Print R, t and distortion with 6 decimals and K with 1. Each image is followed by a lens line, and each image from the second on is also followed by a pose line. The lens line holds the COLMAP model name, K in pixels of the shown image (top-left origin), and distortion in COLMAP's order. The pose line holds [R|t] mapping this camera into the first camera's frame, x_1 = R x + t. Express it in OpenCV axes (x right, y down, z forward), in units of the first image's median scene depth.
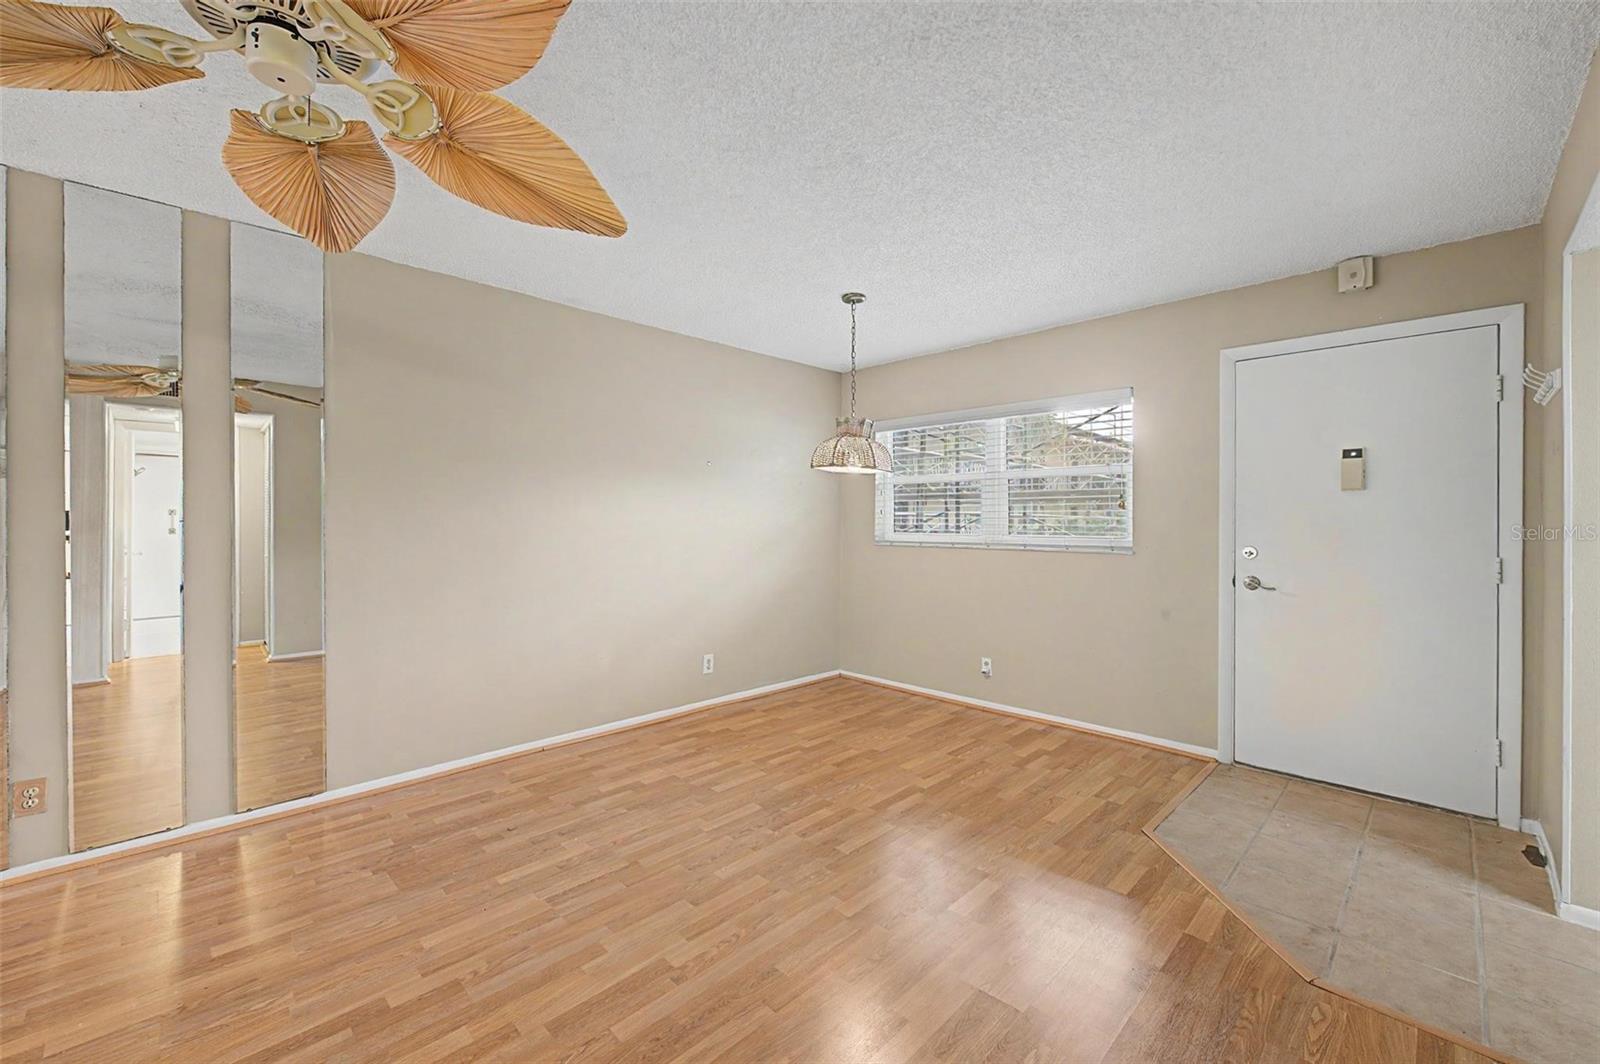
lens RADIAL K [[634.7, 0, 790.1], [0, 634.7, 522.8], [0, 0, 1]] dist [0.001914, -0.002764]
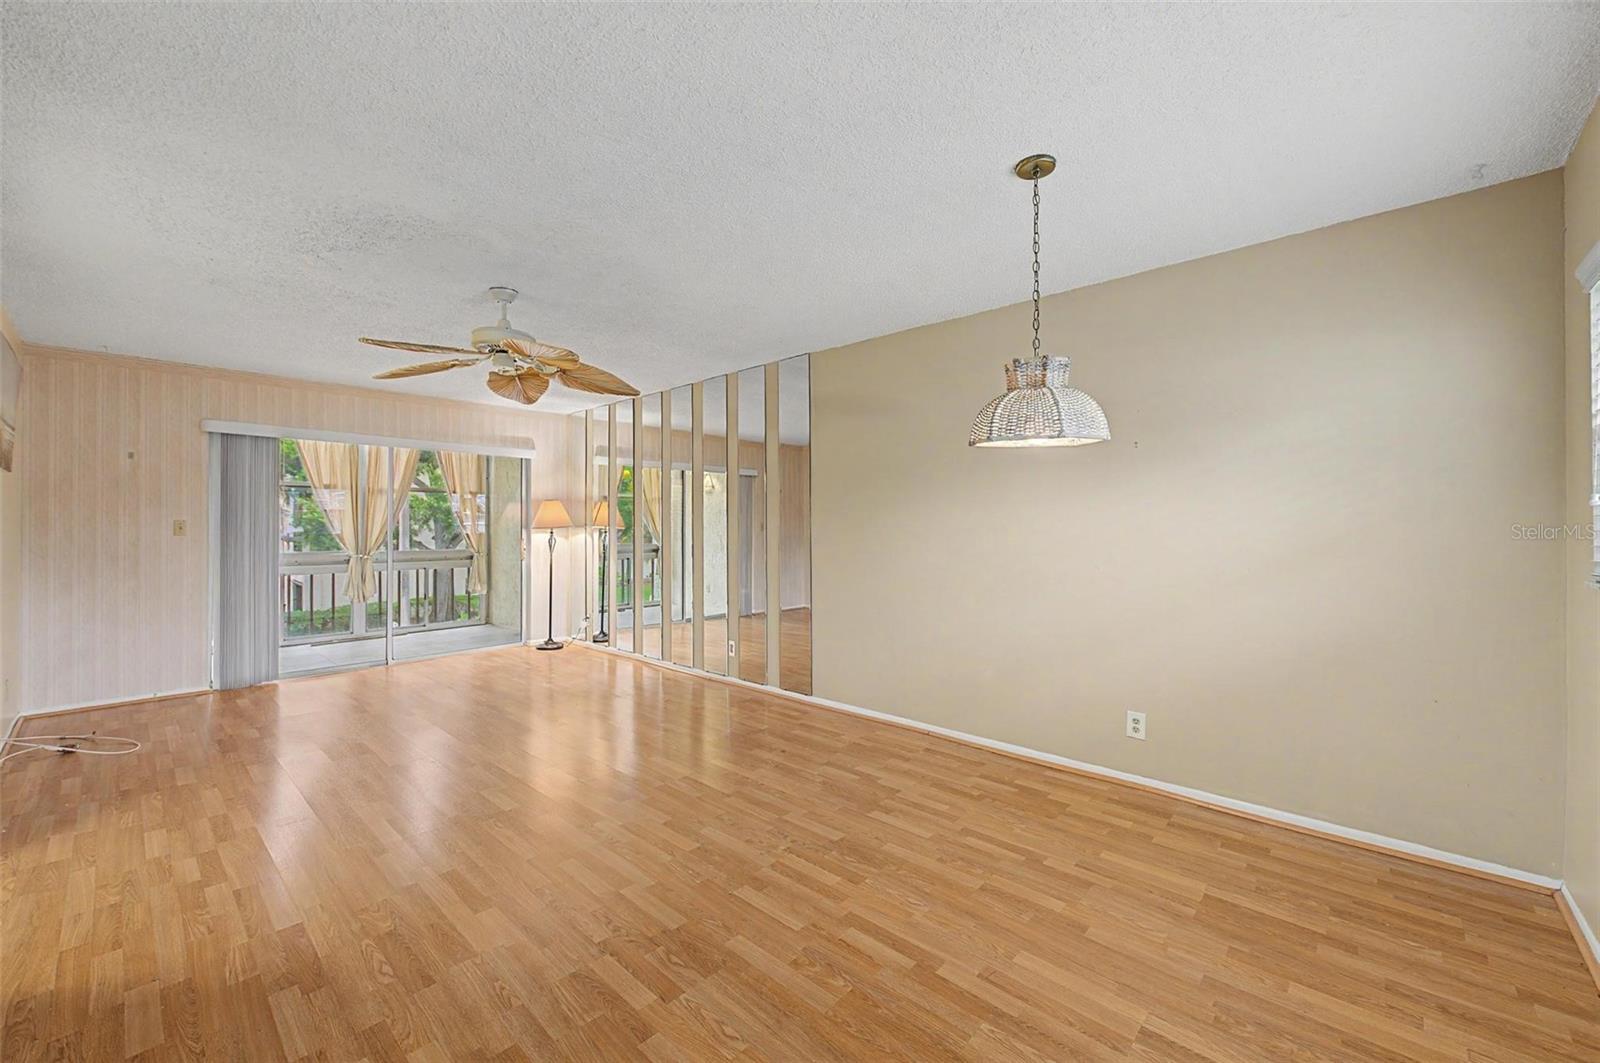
lens RADIAL K [[634.7, 0, 797.1], [0, 634.7, 526.8], [0, 0, 1]] dist [0.001914, -0.002764]
pose [[0.050327, 0.001910, -0.998731, 0.708263], [0.001764, 0.999996, 0.002001, 0.000380], [0.998731, -0.001863, 0.050323, 0.745816]]
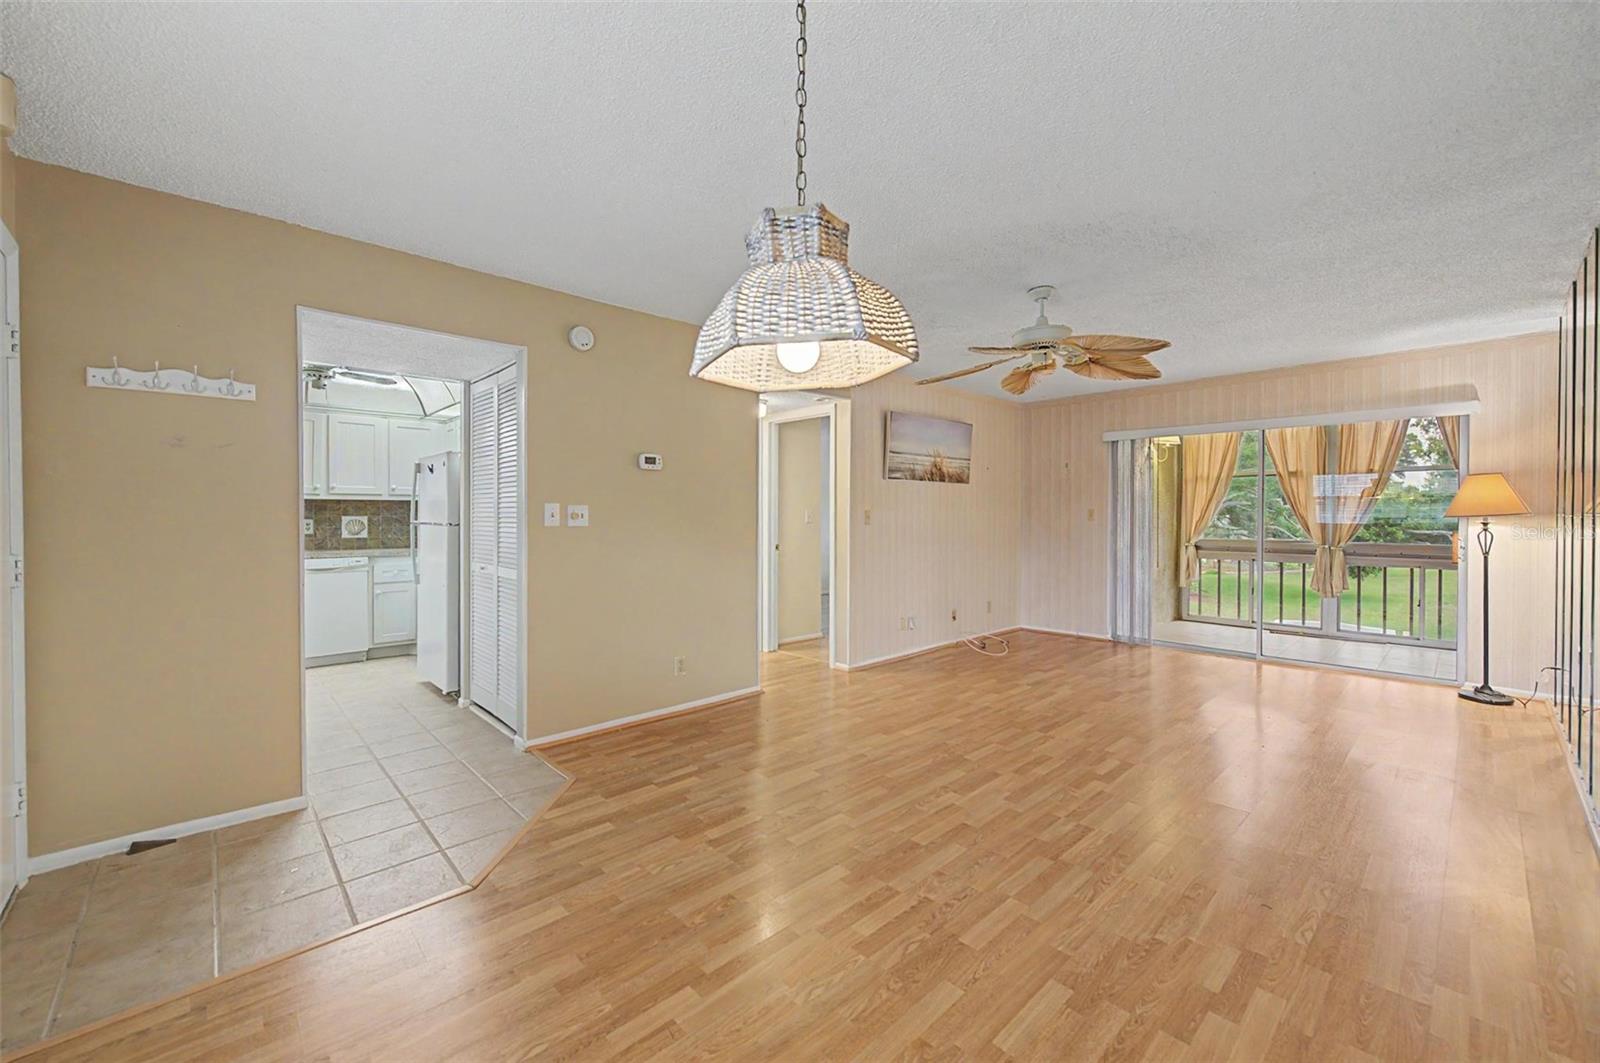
lens RADIAL K [[634.7, 0, 804.5], [0, 634.7, 530.0], [0, 0, 1]] dist [0.001914, -0.002764]
pose [[-0.999957, -0.001334, 0.009182, 0.093919], [-0.001095, 0.999660, 0.026054, -0.000164], [-0.009214, 0.026043, -0.999618, 1.374922]]
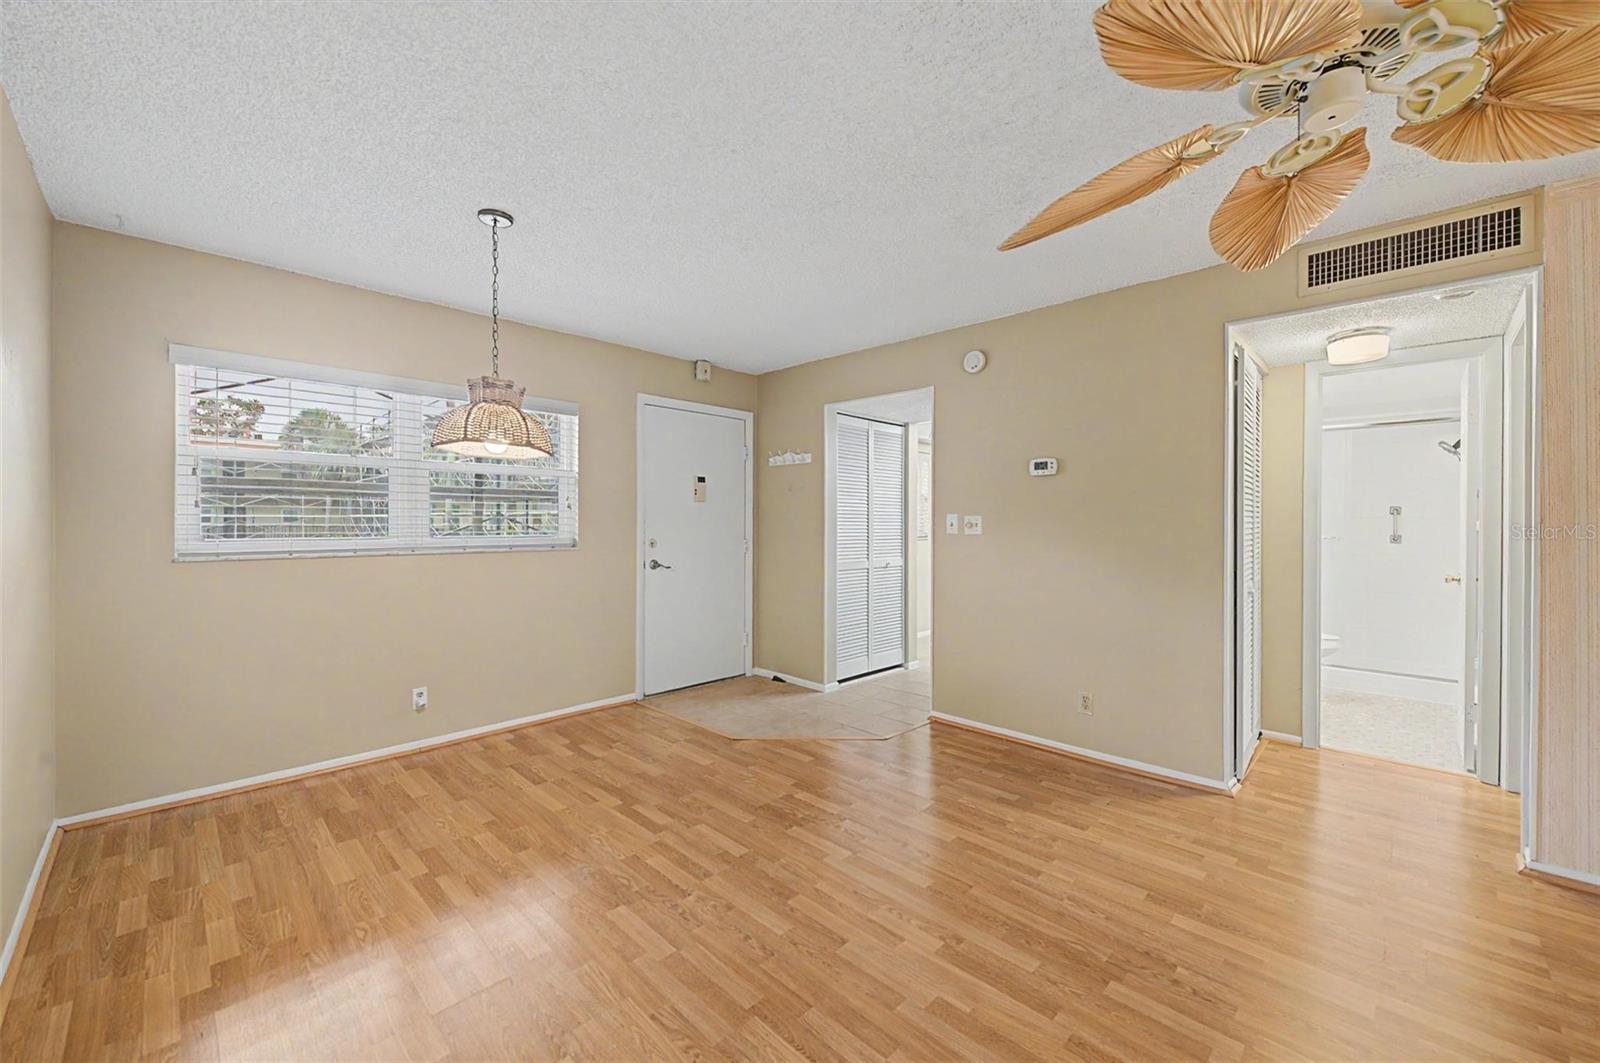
lens RADIAL K [[634.7, 0, 802.7], [0, 634.7, 526.7], [0, 0, 1]] dist [0.001914, -0.002764]
pose [[-0.024084, -0.006657, 0.999688, -0.652235], [-0.002351, 0.999975, 0.006603, 0.000663], [-0.999707, -0.002191, -0.024100, 0.670809]]
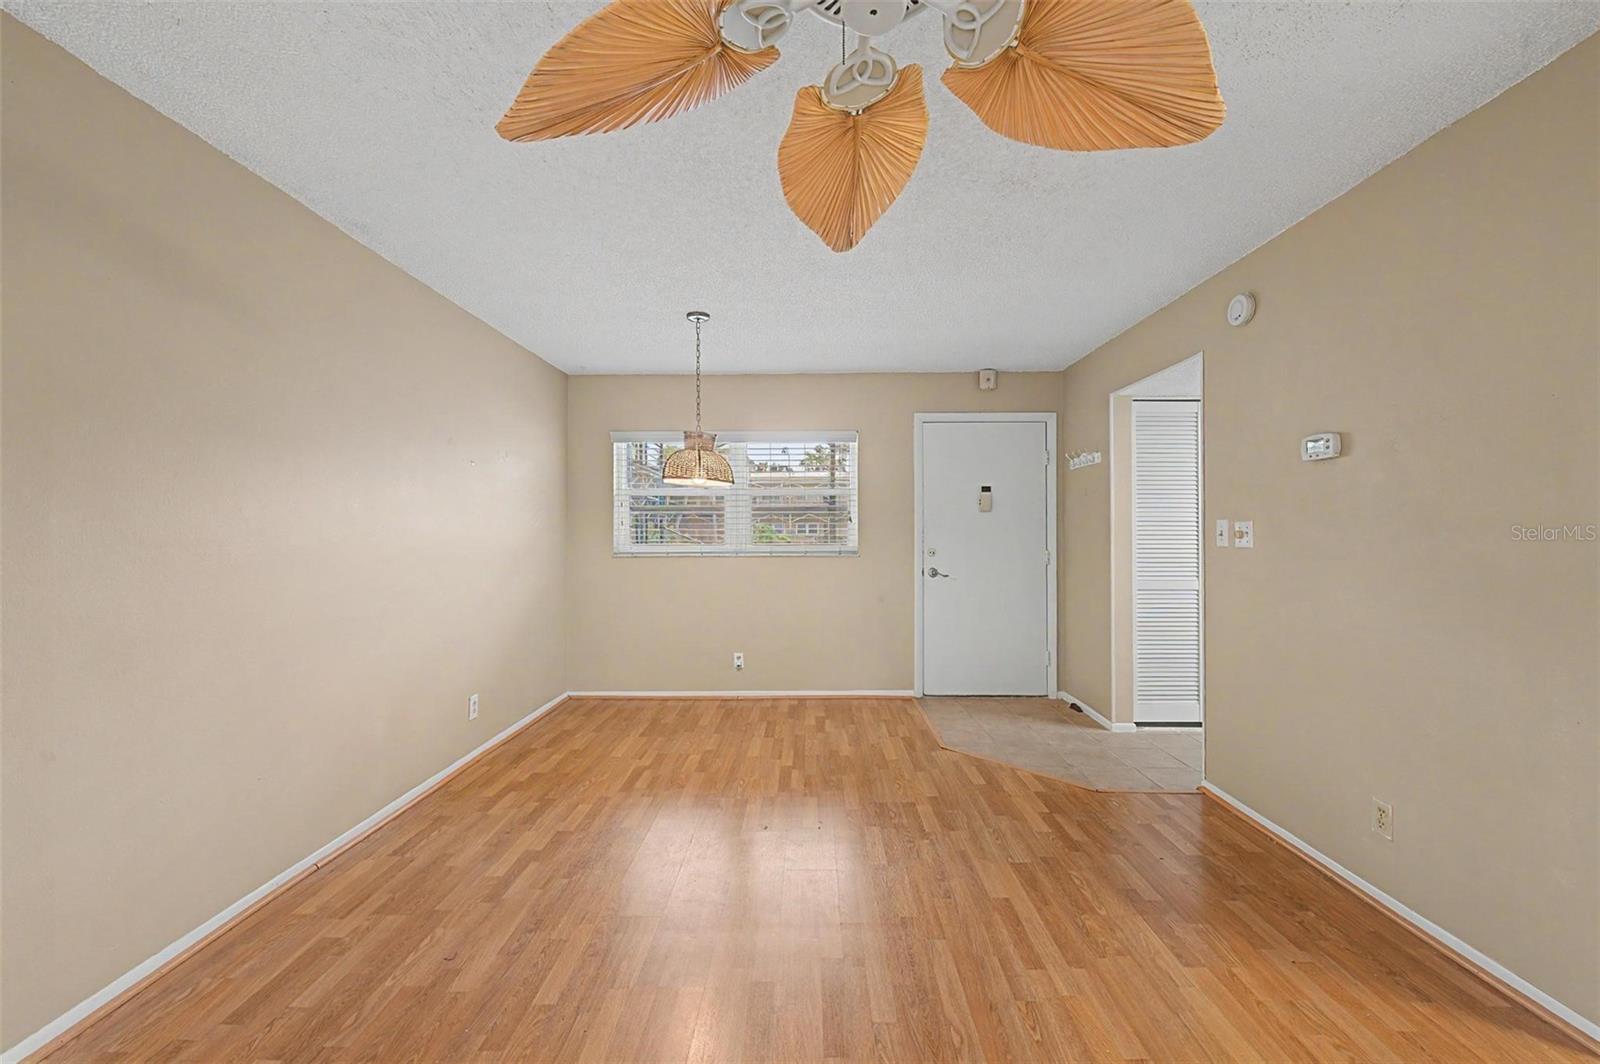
lens RADIAL K [[634.7, 0, 794.1], [0, 634.7, 532.4], [0, 0, 1]] dist [0.001914, -0.002764]
pose [[0.714315, -0.003140, 0.699817, -0.516278], [0.003832, 0.999992, 0.000576, -0.001291], [-0.699814, 0.002270, 0.714322, 0.160031]]
